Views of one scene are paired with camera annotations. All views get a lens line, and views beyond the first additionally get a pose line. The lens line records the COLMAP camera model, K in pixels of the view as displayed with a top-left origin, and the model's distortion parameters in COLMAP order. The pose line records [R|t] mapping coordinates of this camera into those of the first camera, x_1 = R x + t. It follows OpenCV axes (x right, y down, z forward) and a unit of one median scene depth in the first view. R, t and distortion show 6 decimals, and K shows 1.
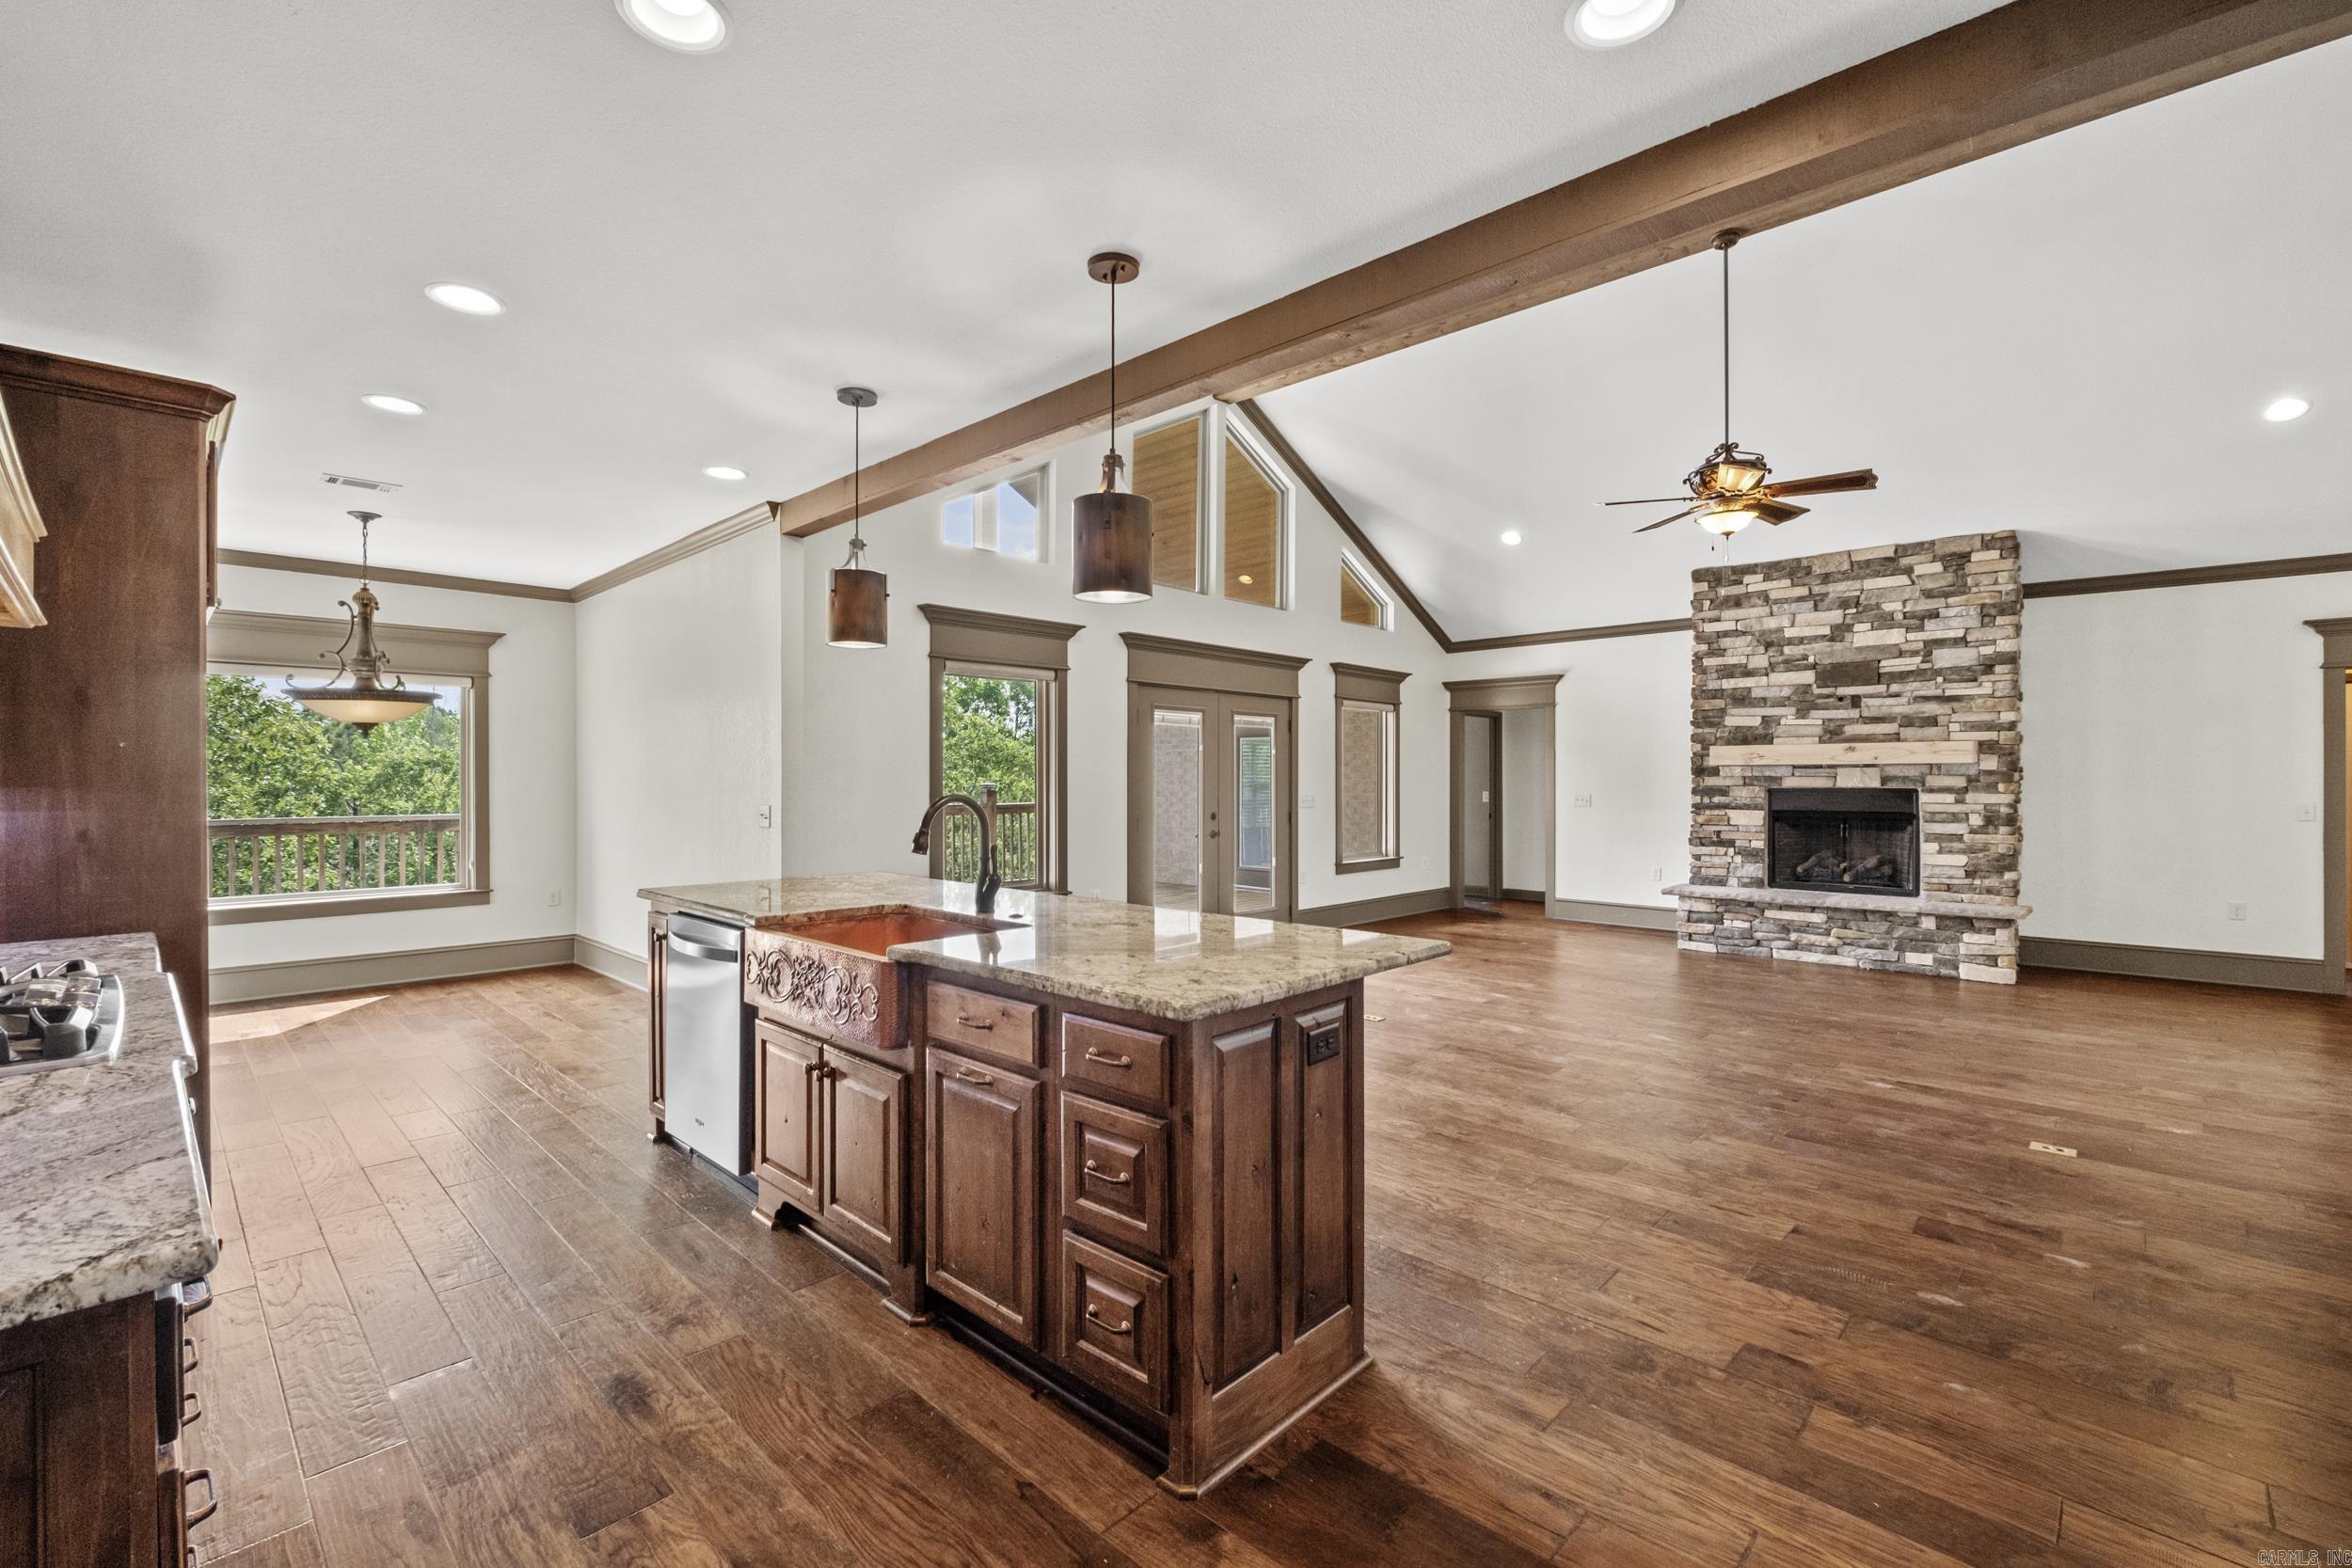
lens RADIAL K [[1020.8, 0, 1152.7], [0, 1020.8, 779.4], [0, 0, 1]] dist [-0.008212, 0.000120]
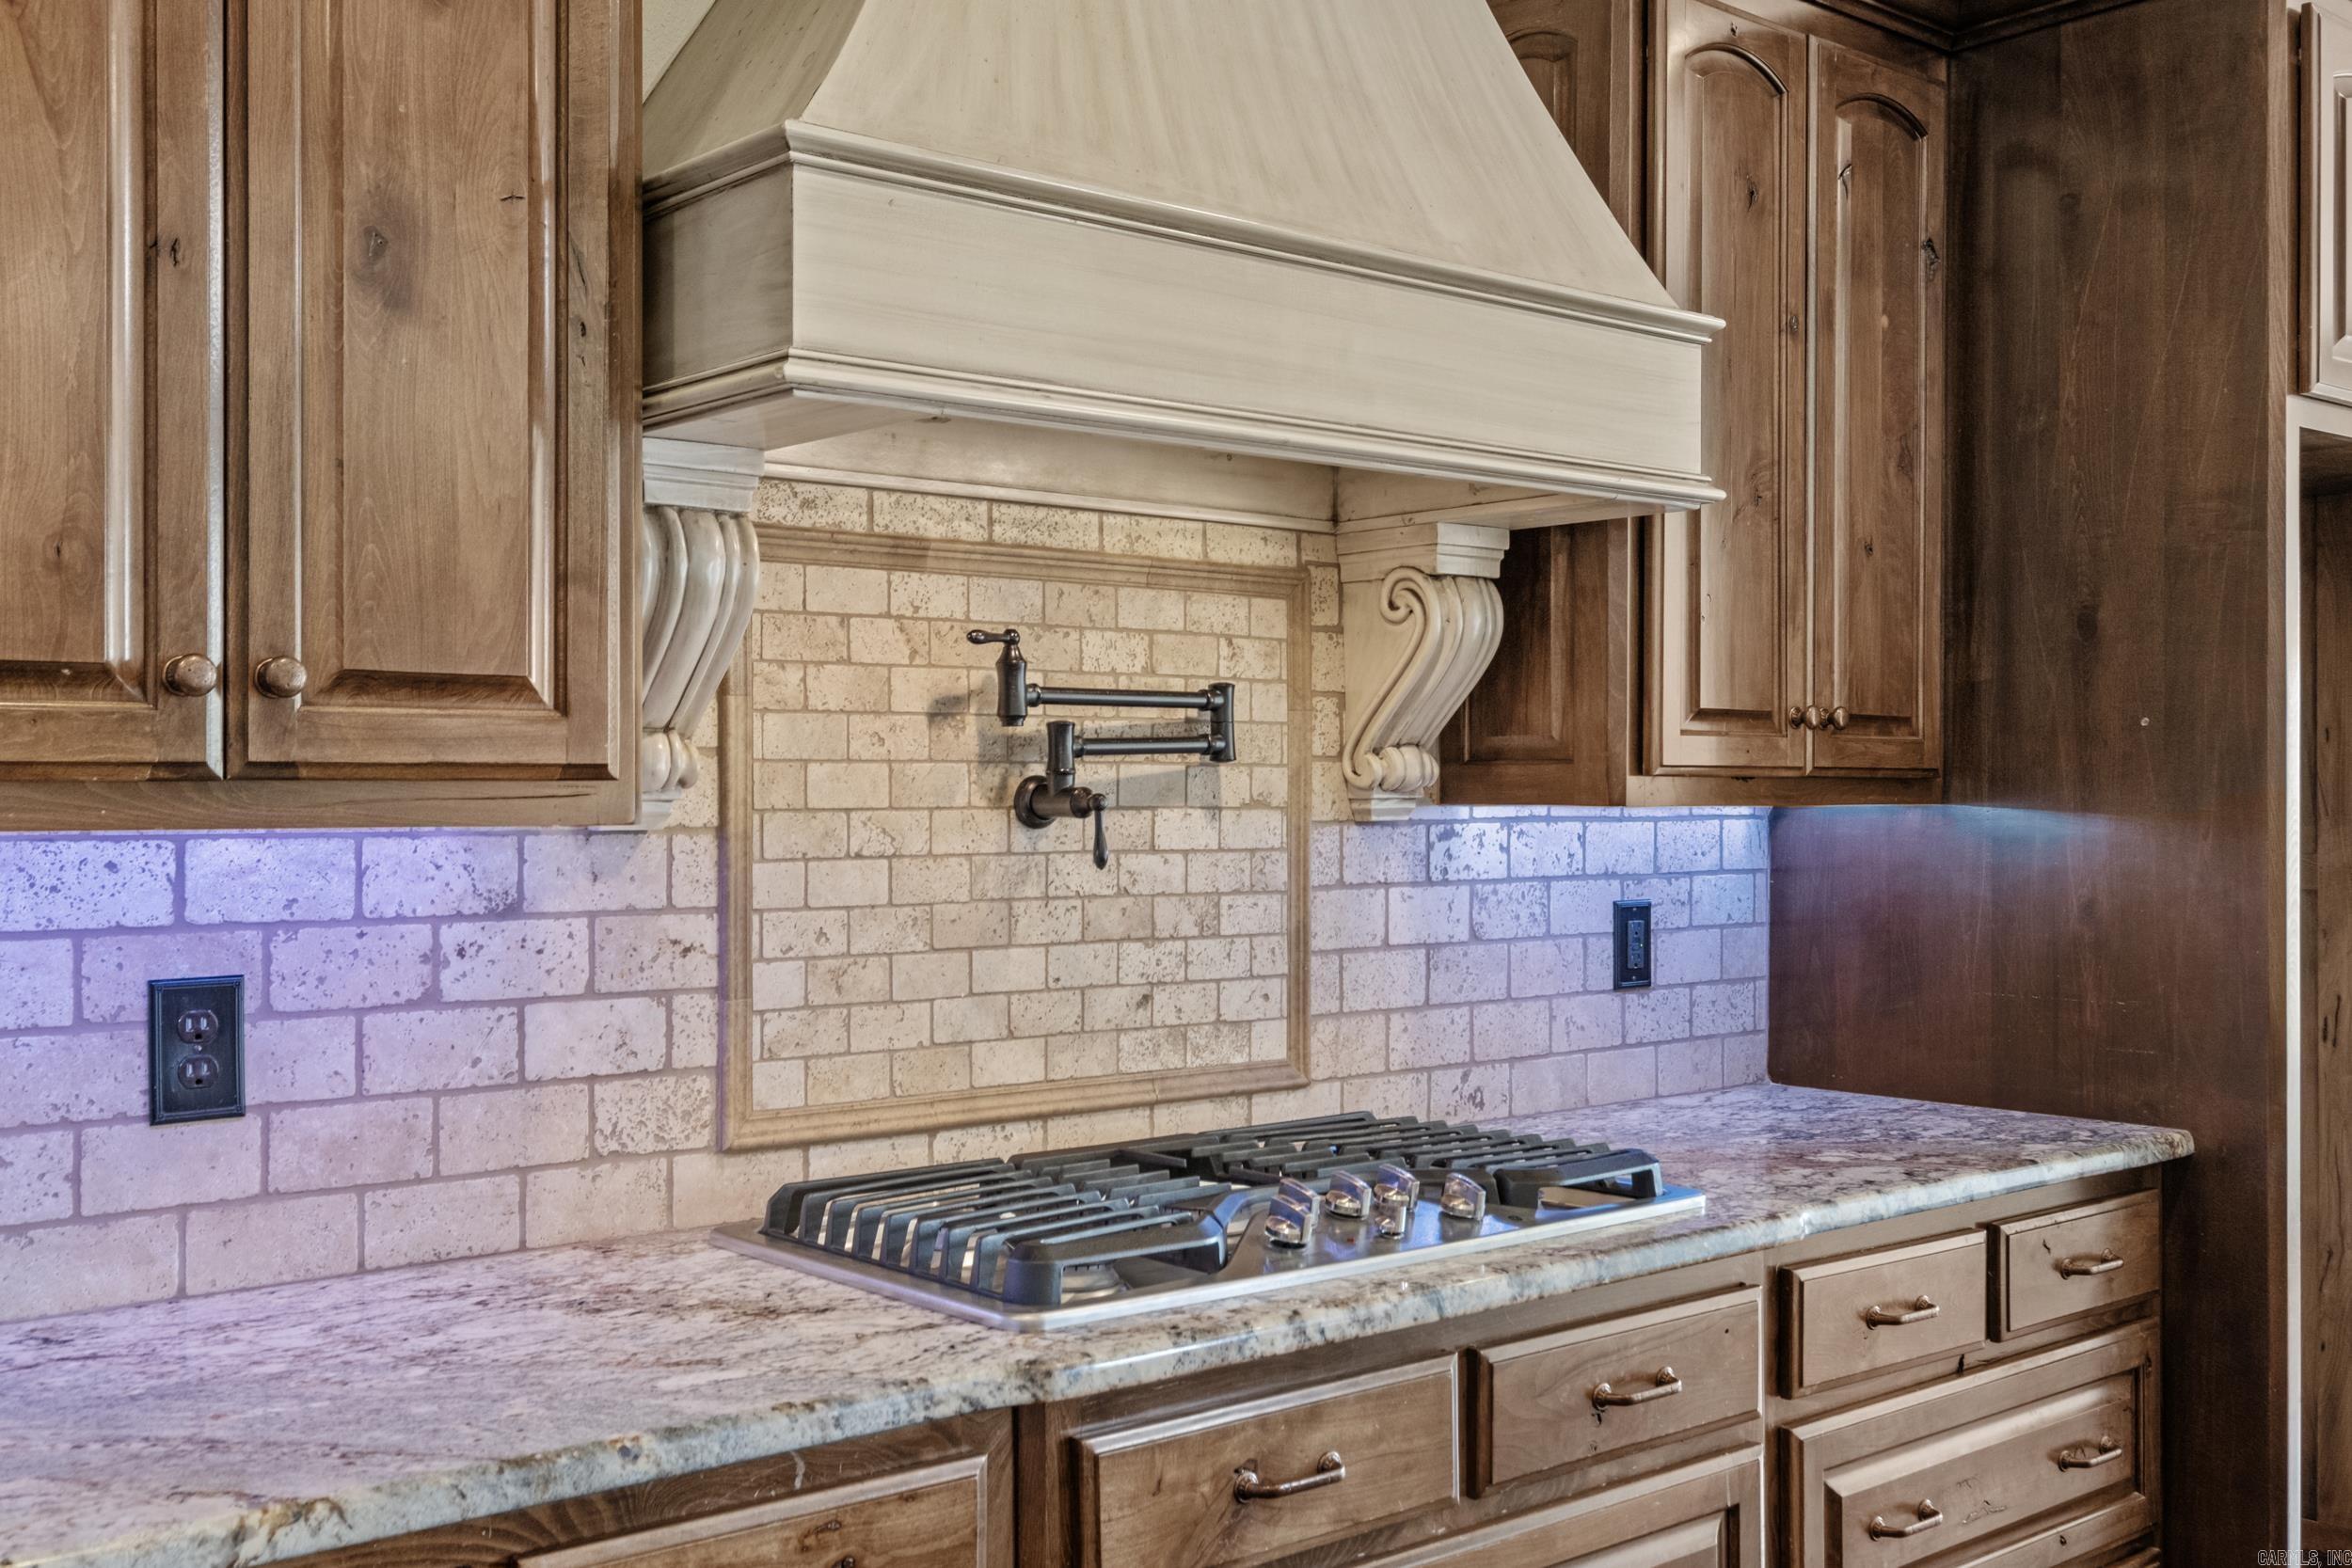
lens RADIAL K [[2302.1, 0, 1211.1], [0, 2302.1, 831.9], [0, 0, 1]] dist [-0.021807, 0.000000]
pose [[-0.086245, 0.021719, -0.996037, 0.032219], [-0.003733, 0.999748, 0.022123, -0.001608], [0.996267, 0.005626, -0.086142, 0.242342]]
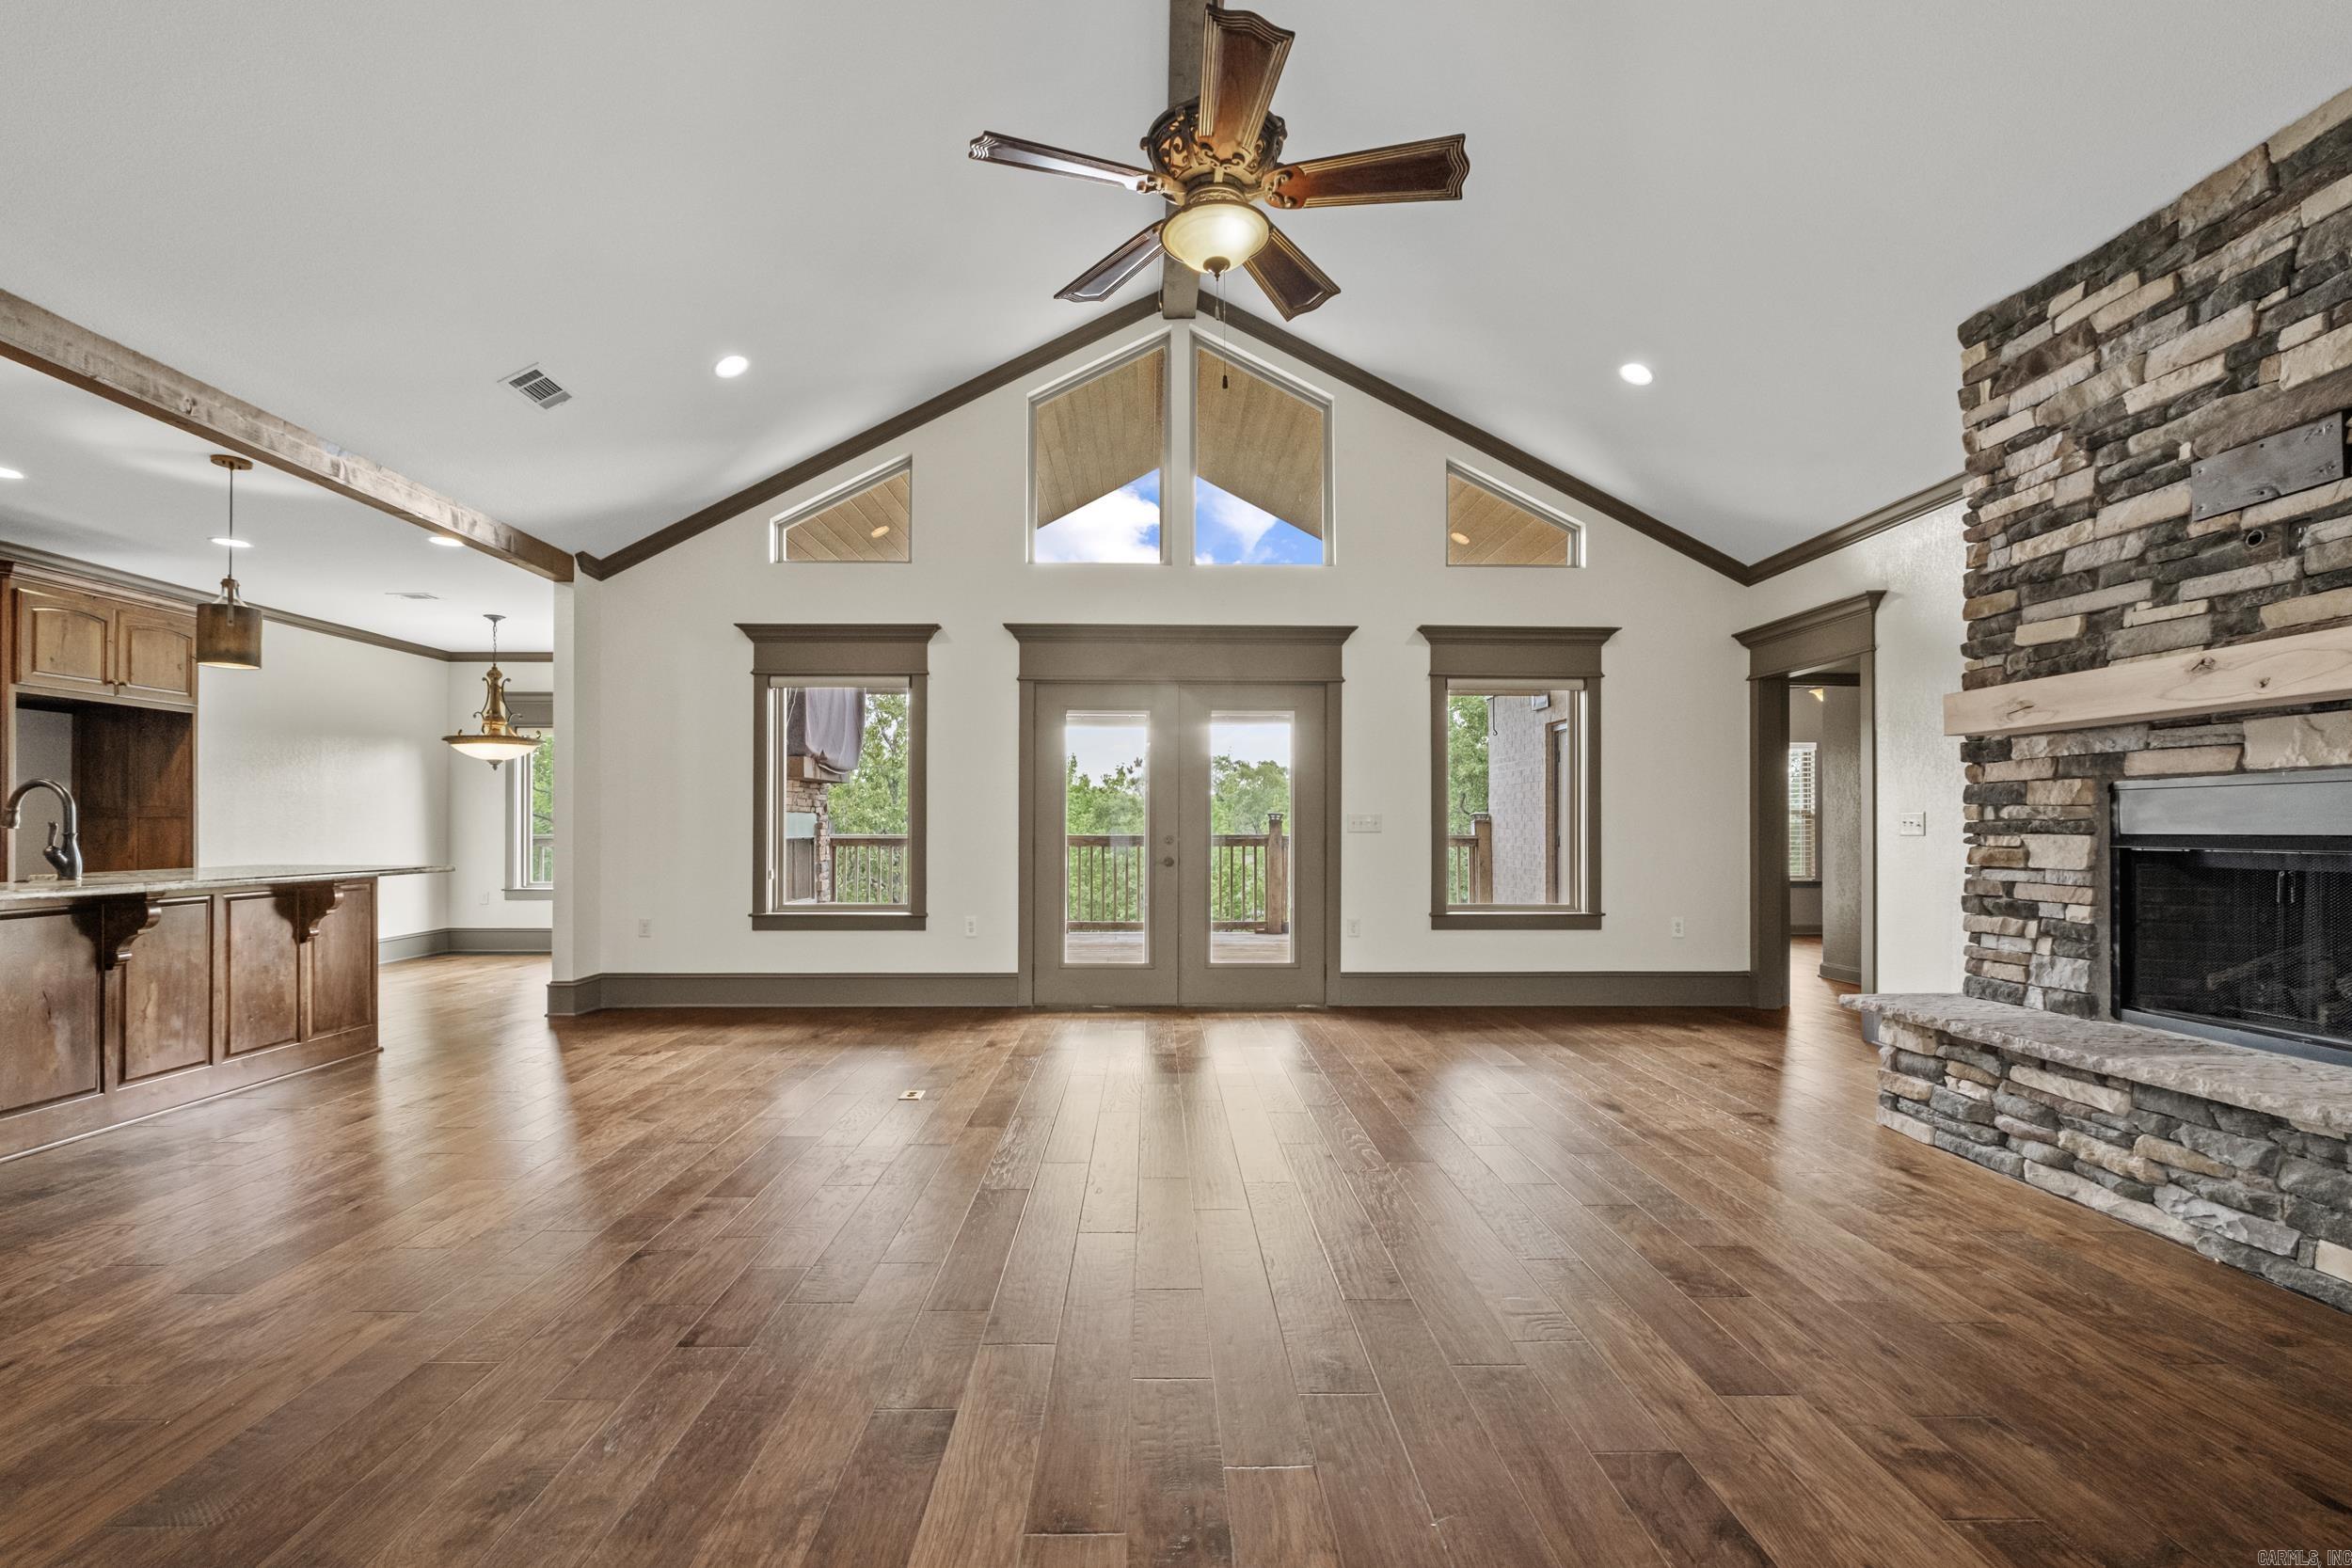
lens RADIAL K [[1020.8, 0, 1161.7], [0, 1020.8, 822.4], [0, 0, 1]] dist [-0.008212, 0.000120]
pose [[0.709599, -0.003704, -0.704596, 0.656568], [-0.000884, 0.999981, -0.006148, 0.029736], [0.704605, 0.004985, 0.709582, 0.450019]]
